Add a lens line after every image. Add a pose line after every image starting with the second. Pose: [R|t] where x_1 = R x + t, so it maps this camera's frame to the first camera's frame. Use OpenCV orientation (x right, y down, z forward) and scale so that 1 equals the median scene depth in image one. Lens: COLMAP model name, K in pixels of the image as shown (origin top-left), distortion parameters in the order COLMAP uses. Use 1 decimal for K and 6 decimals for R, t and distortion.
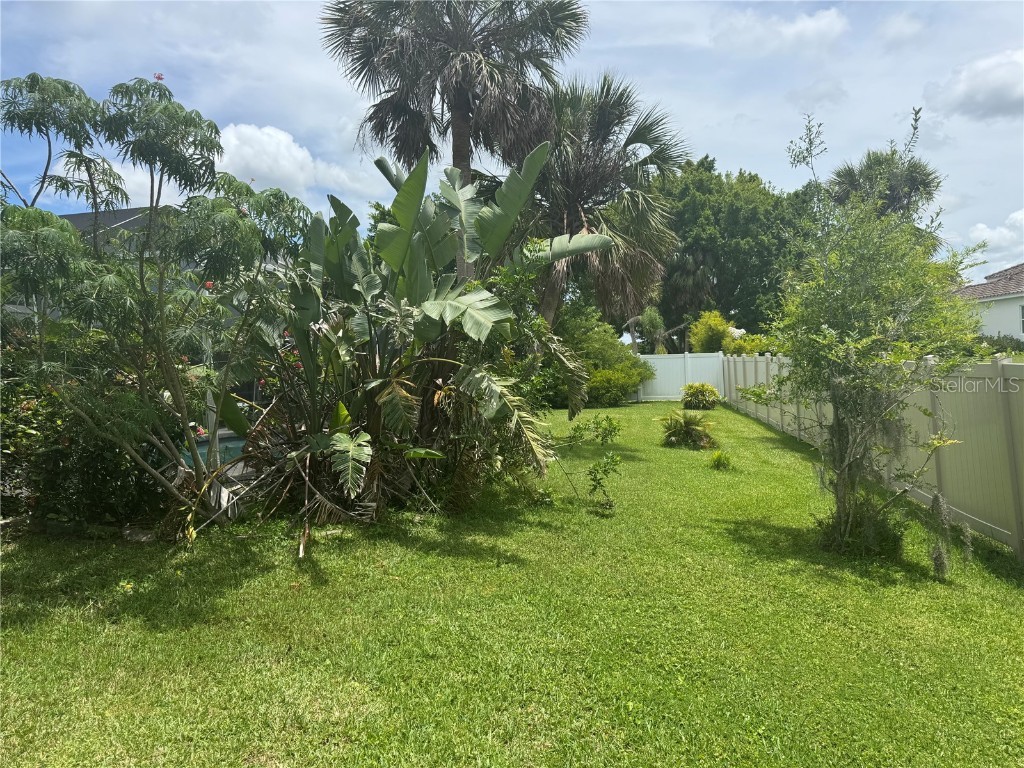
lens RADIAL K [[717.7, 0, 512.0], [0, 717.7, 384.0], [0, 0, 1]] dist [-0.004615, -0.001272]
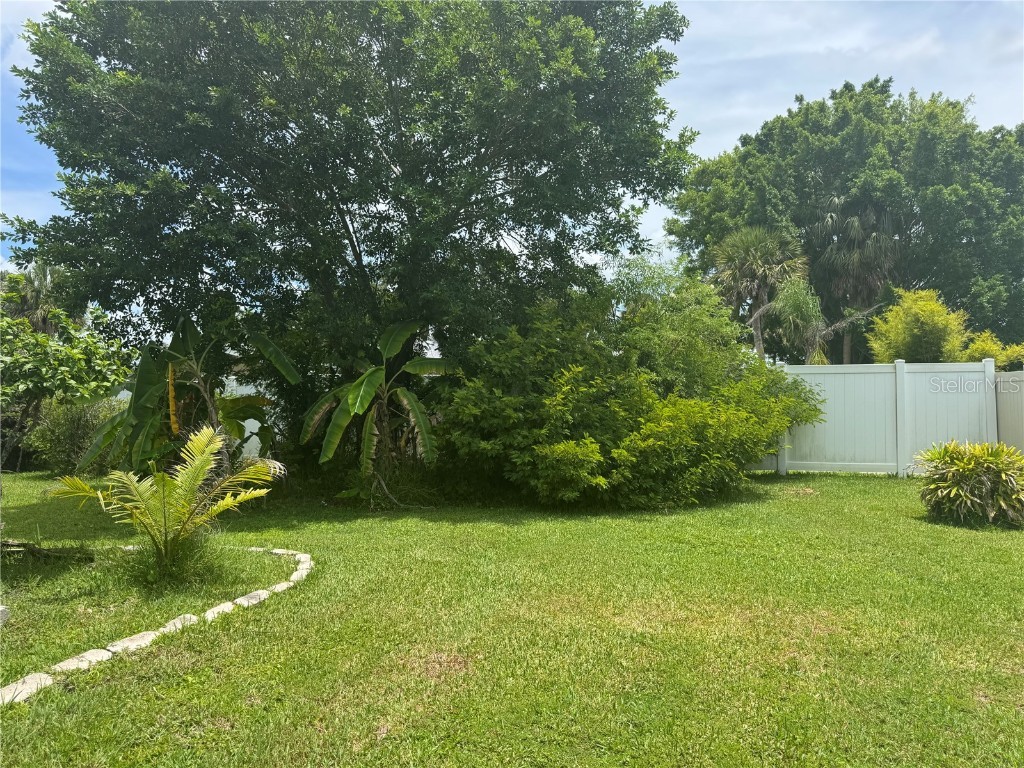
lens RADIAL K [[717.7, 0, 512.0], [0, 717.7, 384.0], [0, 0, 1]] dist [-0.004615, -0.001272]
pose [[0.987904, 0.017525, -0.154071, 0.063877], [-0.022463, 0.999286, -0.030364, -0.009353], [0.153429, 0.033458, 0.987593, 0.418160]]
